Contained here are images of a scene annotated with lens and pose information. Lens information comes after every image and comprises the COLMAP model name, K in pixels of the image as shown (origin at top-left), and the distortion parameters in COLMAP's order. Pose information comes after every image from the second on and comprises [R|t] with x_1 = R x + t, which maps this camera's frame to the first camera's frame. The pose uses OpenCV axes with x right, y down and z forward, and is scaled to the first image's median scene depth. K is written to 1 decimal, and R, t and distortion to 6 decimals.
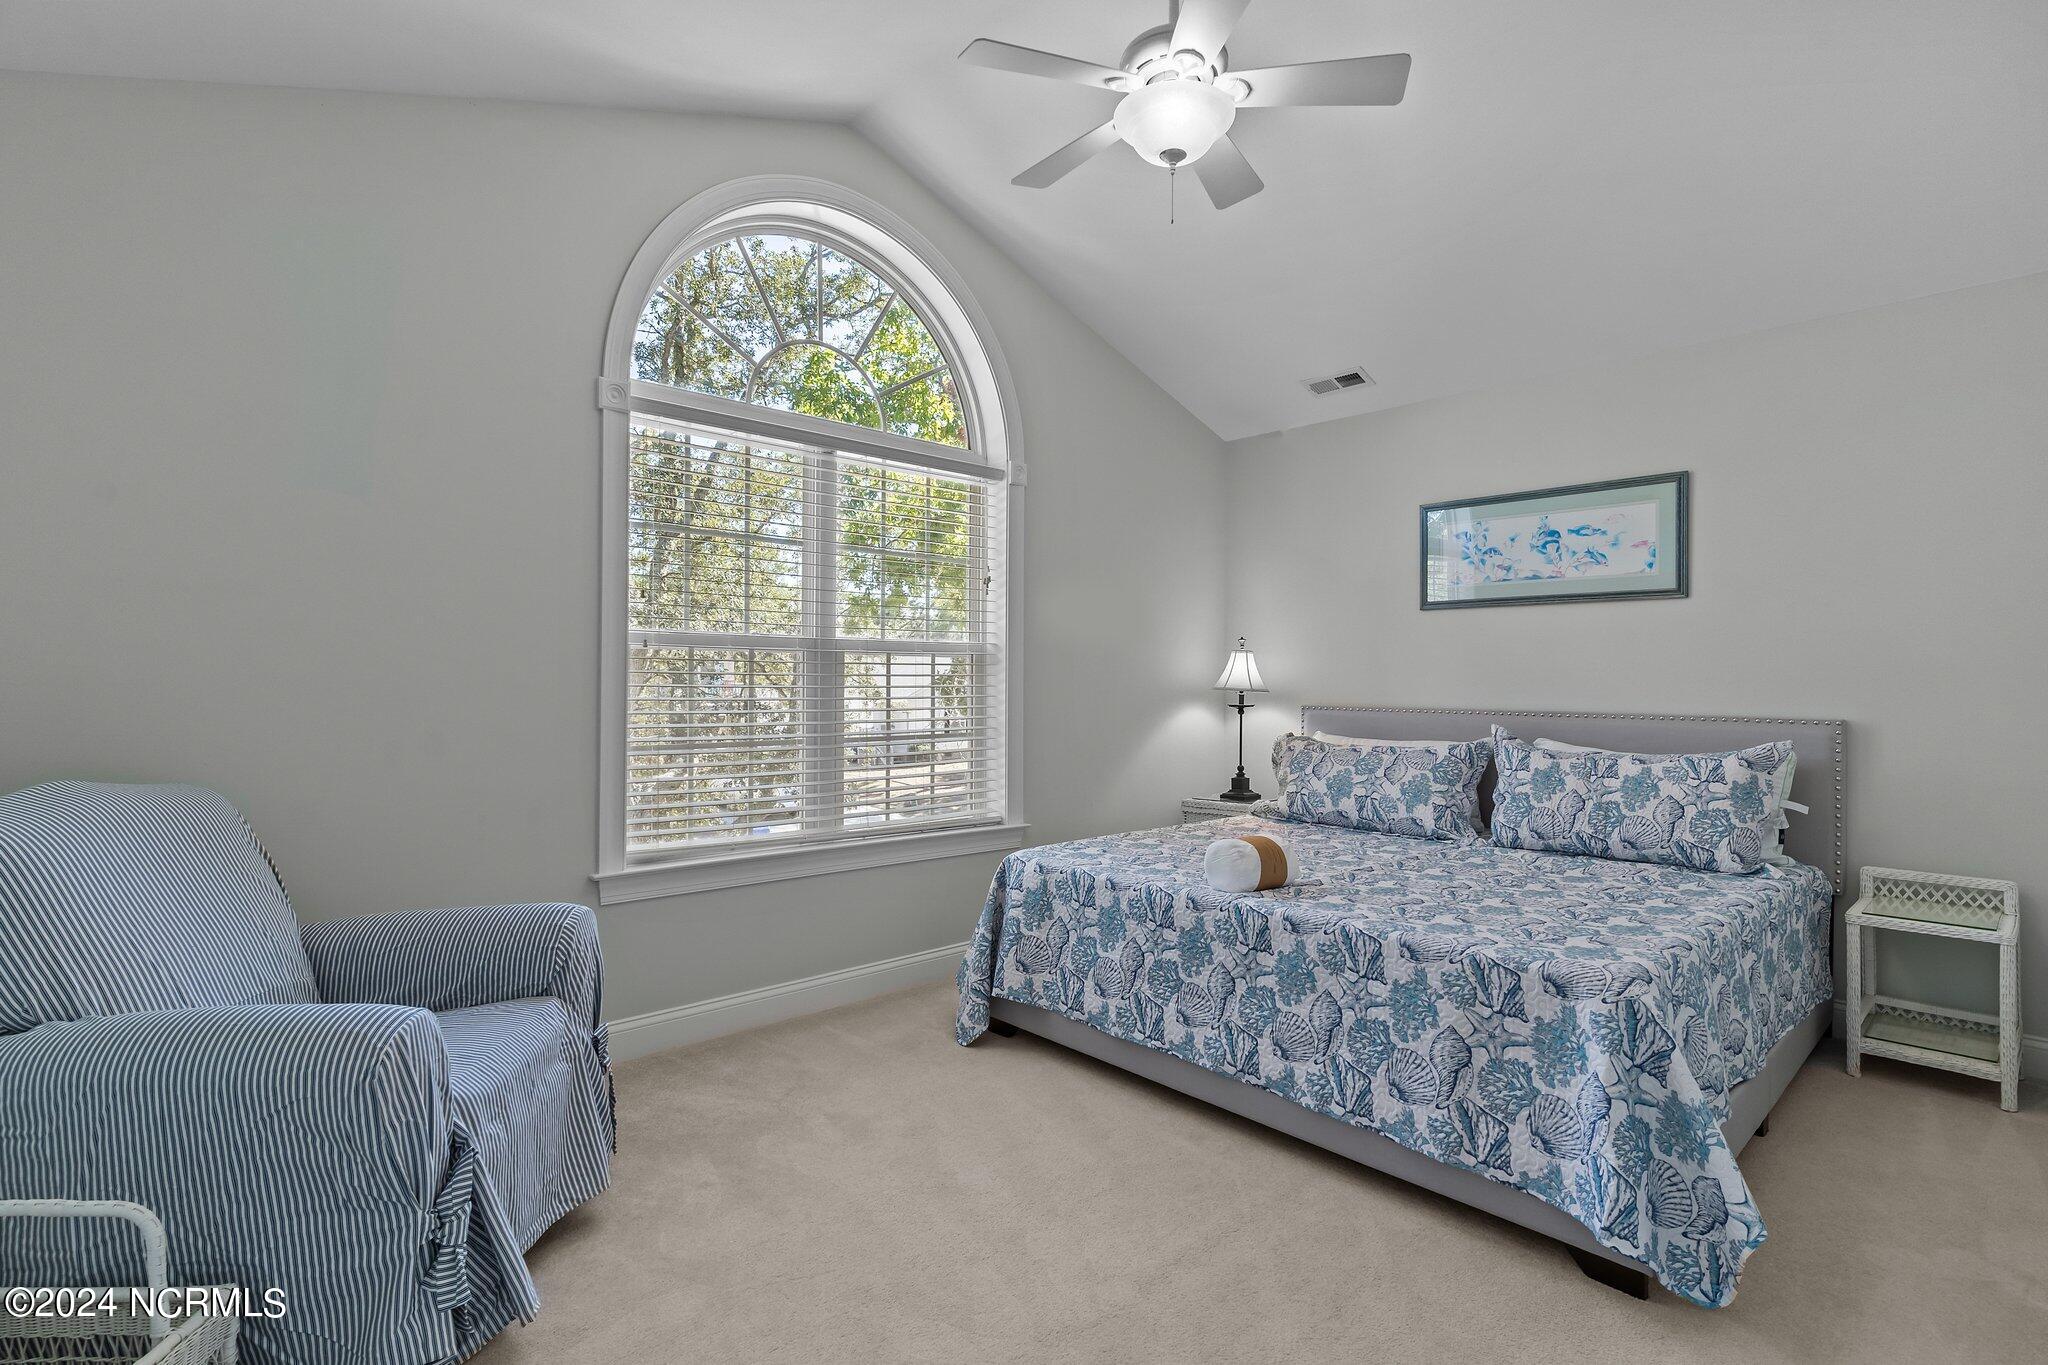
lens RADIAL K [[981.1, 0, 1010.4], [0, 981.1, 676.2], [0, 0, 1]] dist [0.001105, 0.000069]
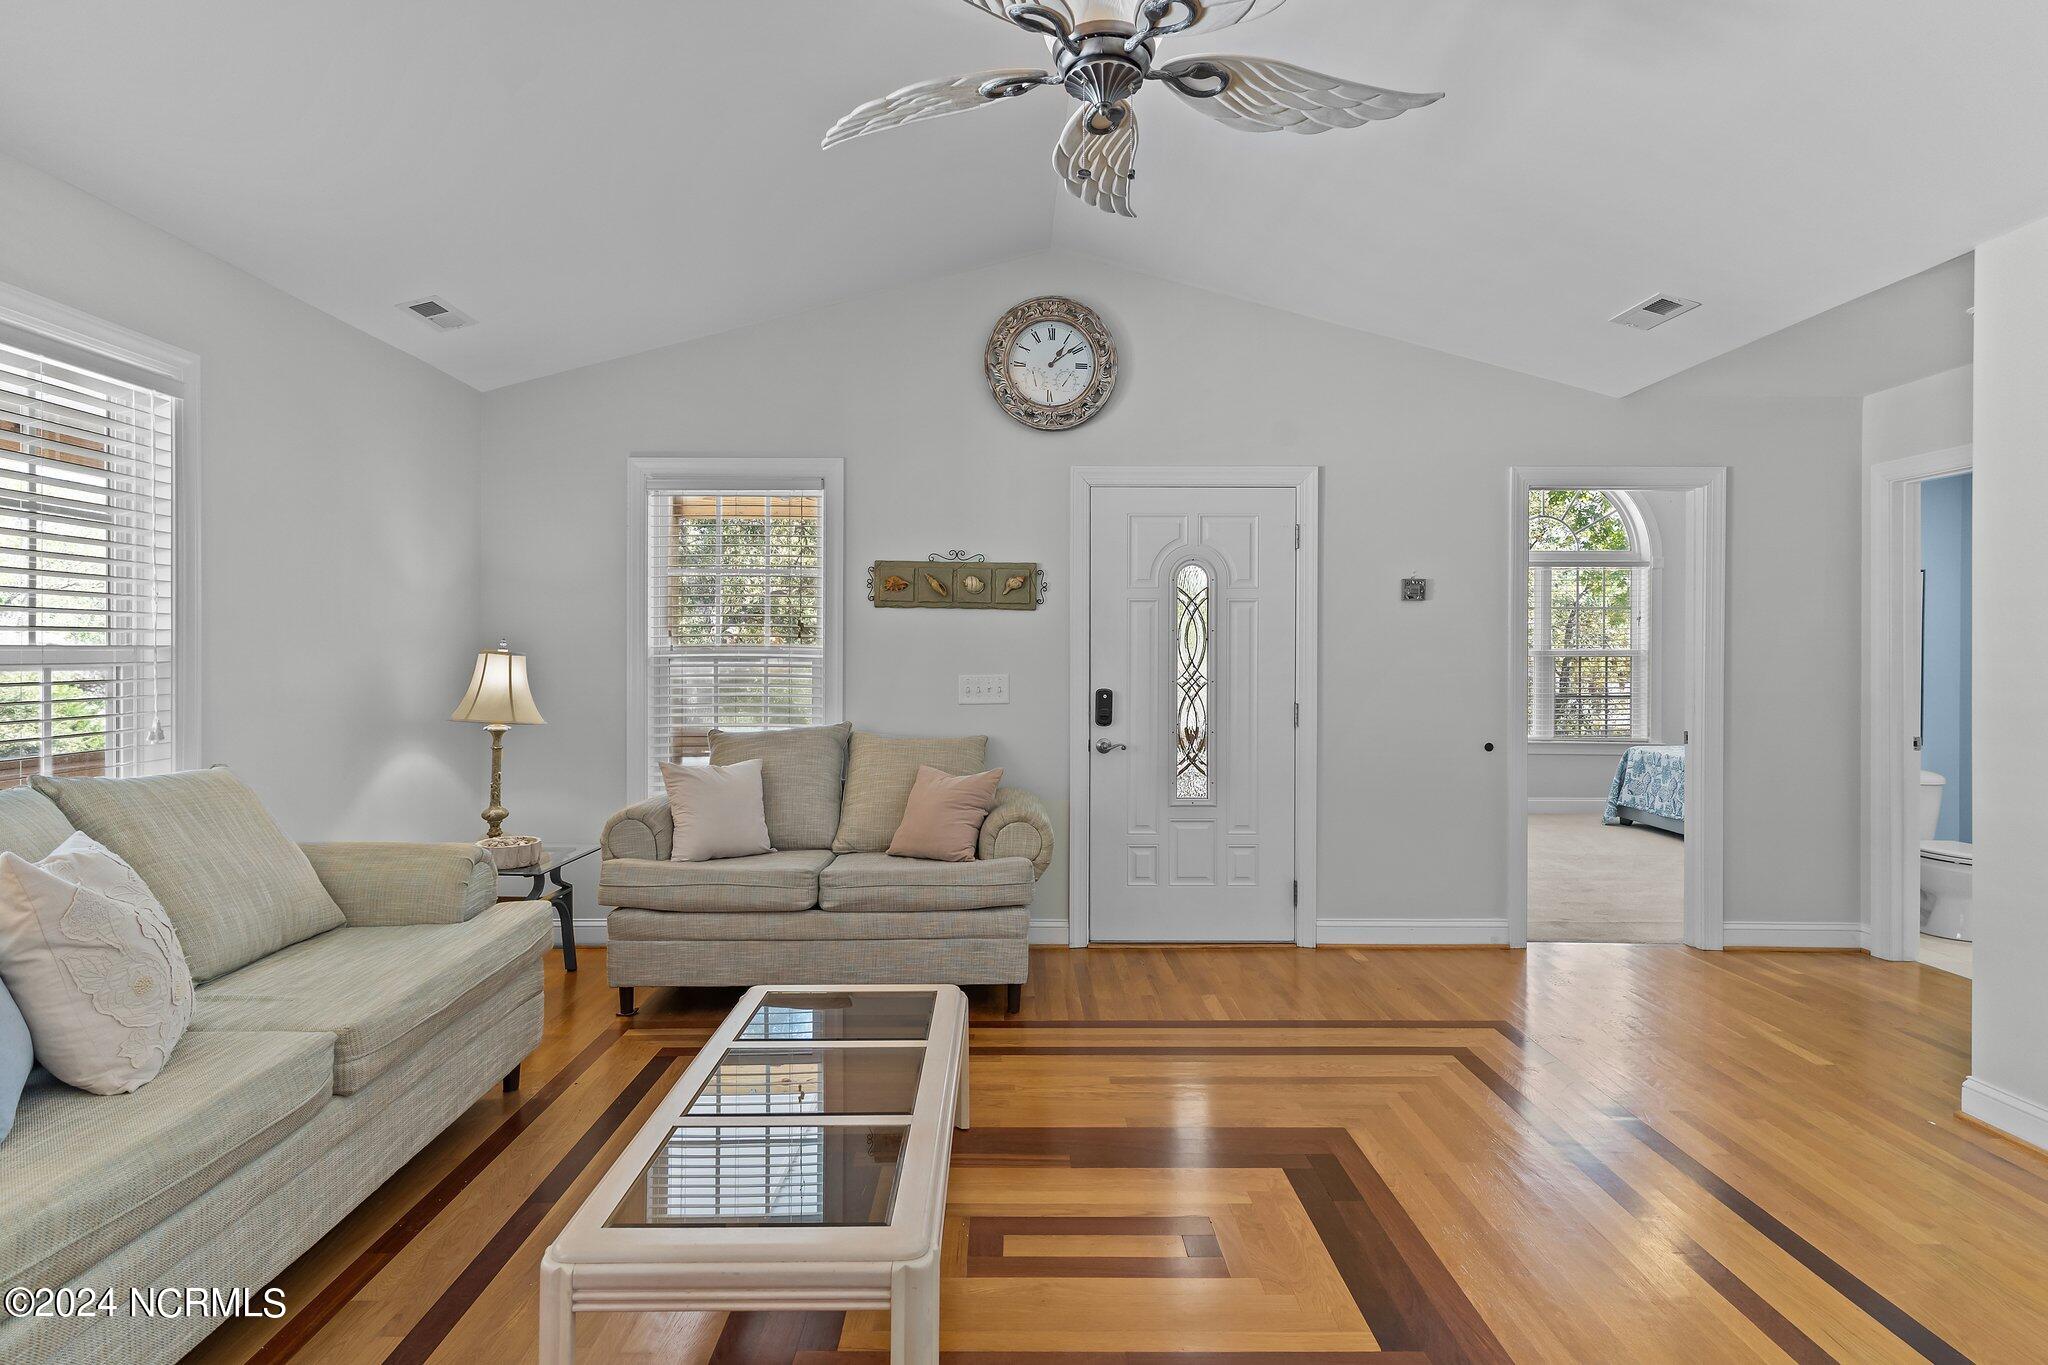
lens RADIAL K [[1042.1, 0, 1024.2], [0, 1042.1, 660.7], [0, 0, 1]] dist [0.006634, -0.002260]
pose [[0.748924, -0.001392, -0.662654, 0.594867], [0.008501, 0.999936, 0.007508, -0.051704], [0.662601, -0.011256, 0.748888, -1.873810]]
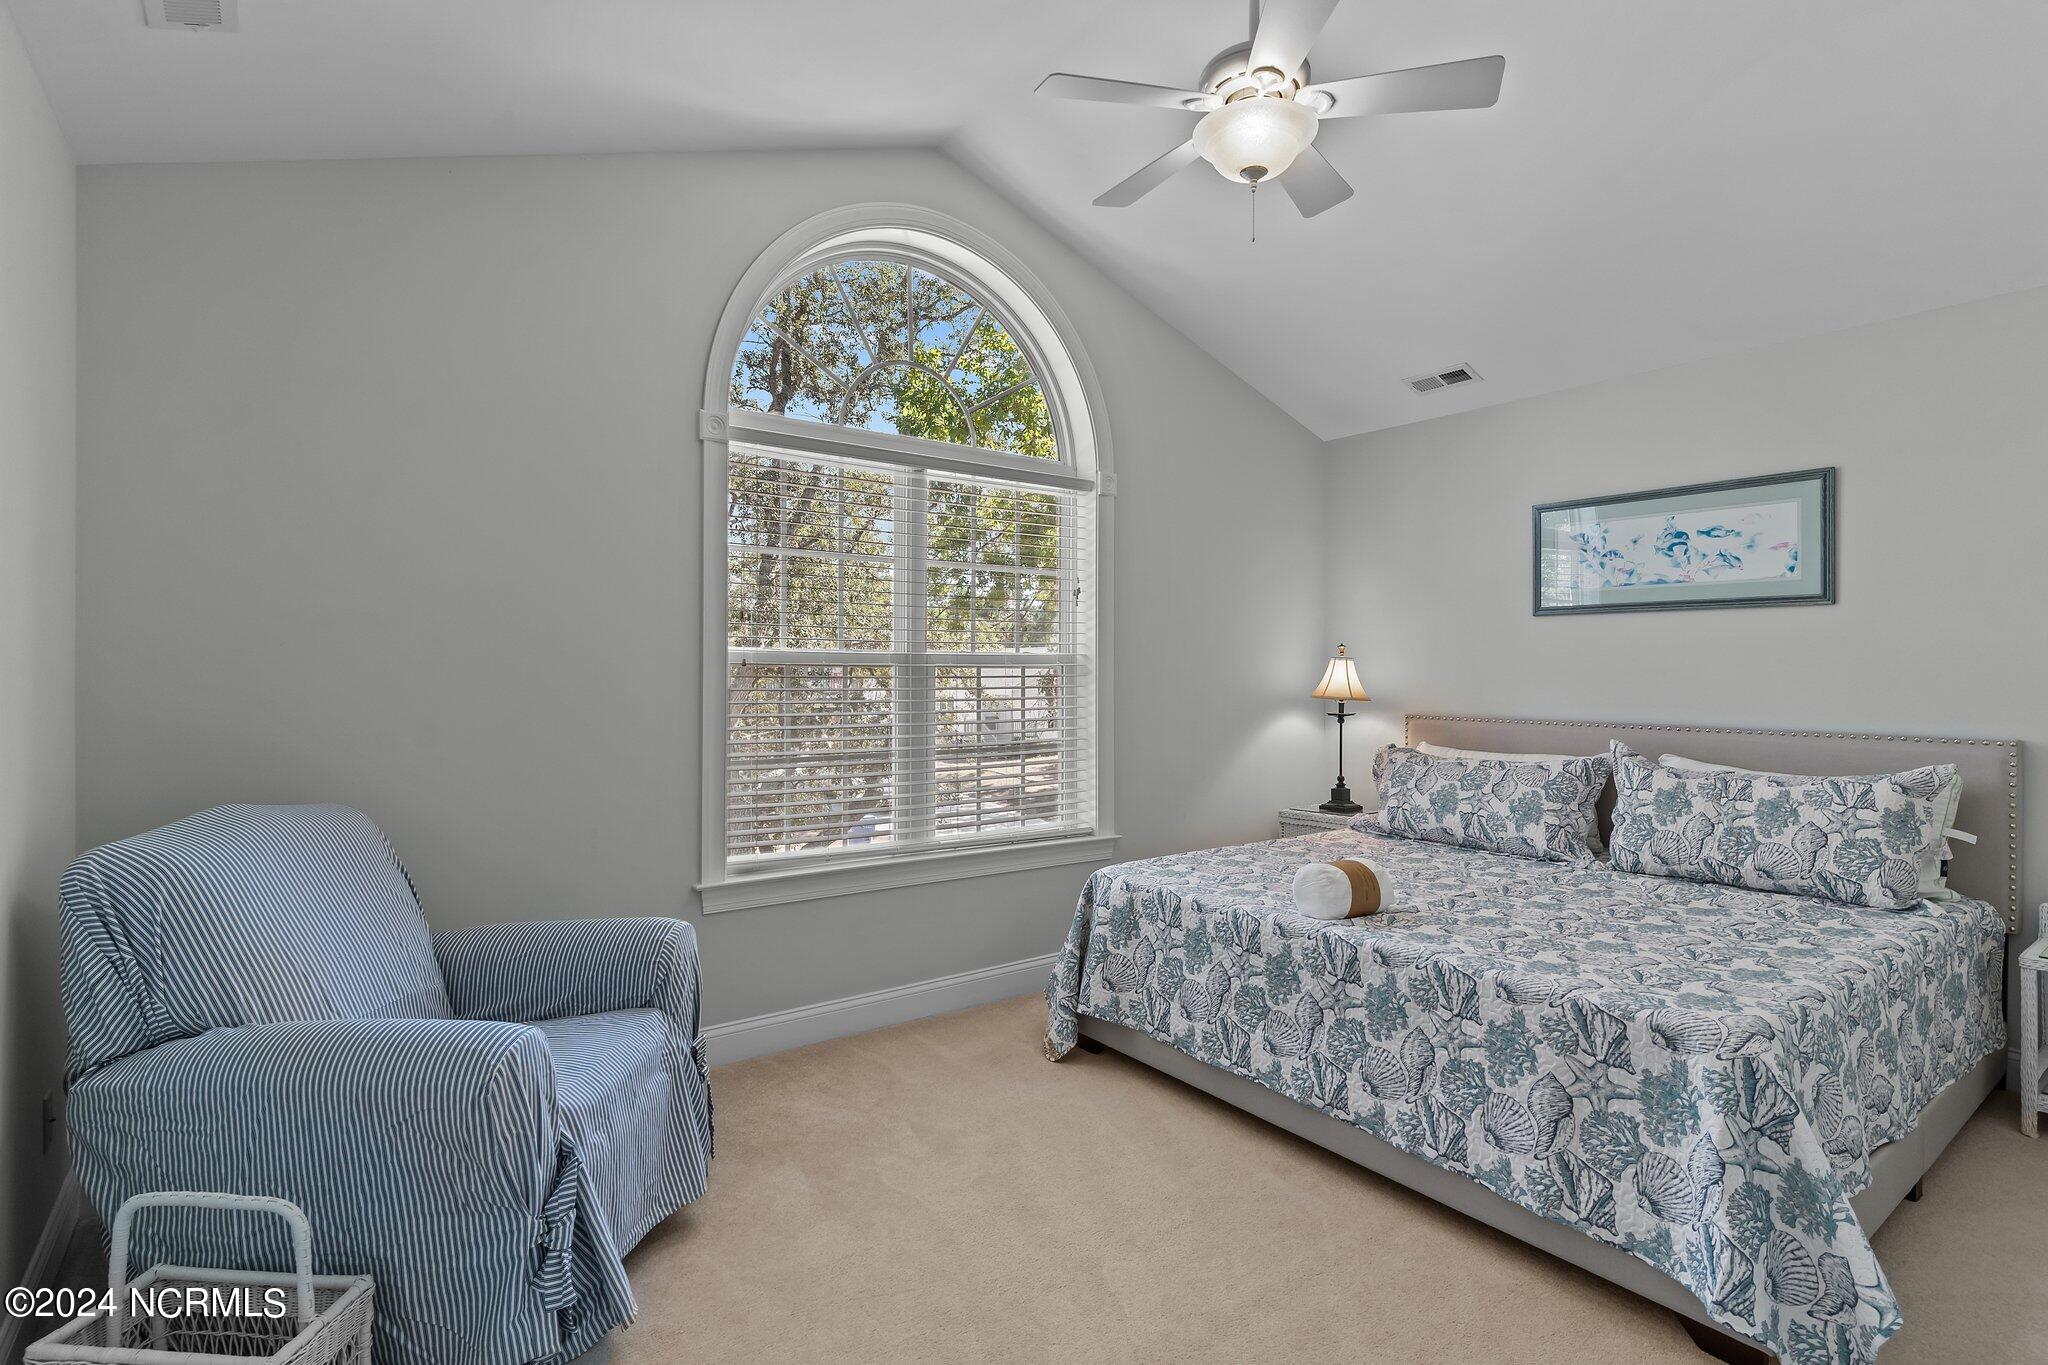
lens RADIAL K [[981.1, 0, 1006.3], [0, 981.1, 669.7], [0, 0, 1]] dist [0.001105, 0.000069]
pose [[0.993778, -0.004237, -0.111296, 0.021463], [0.004631, 0.999984, 0.003284, -0.029678], [0.111280, -0.003779, 0.993782, -0.005081]]
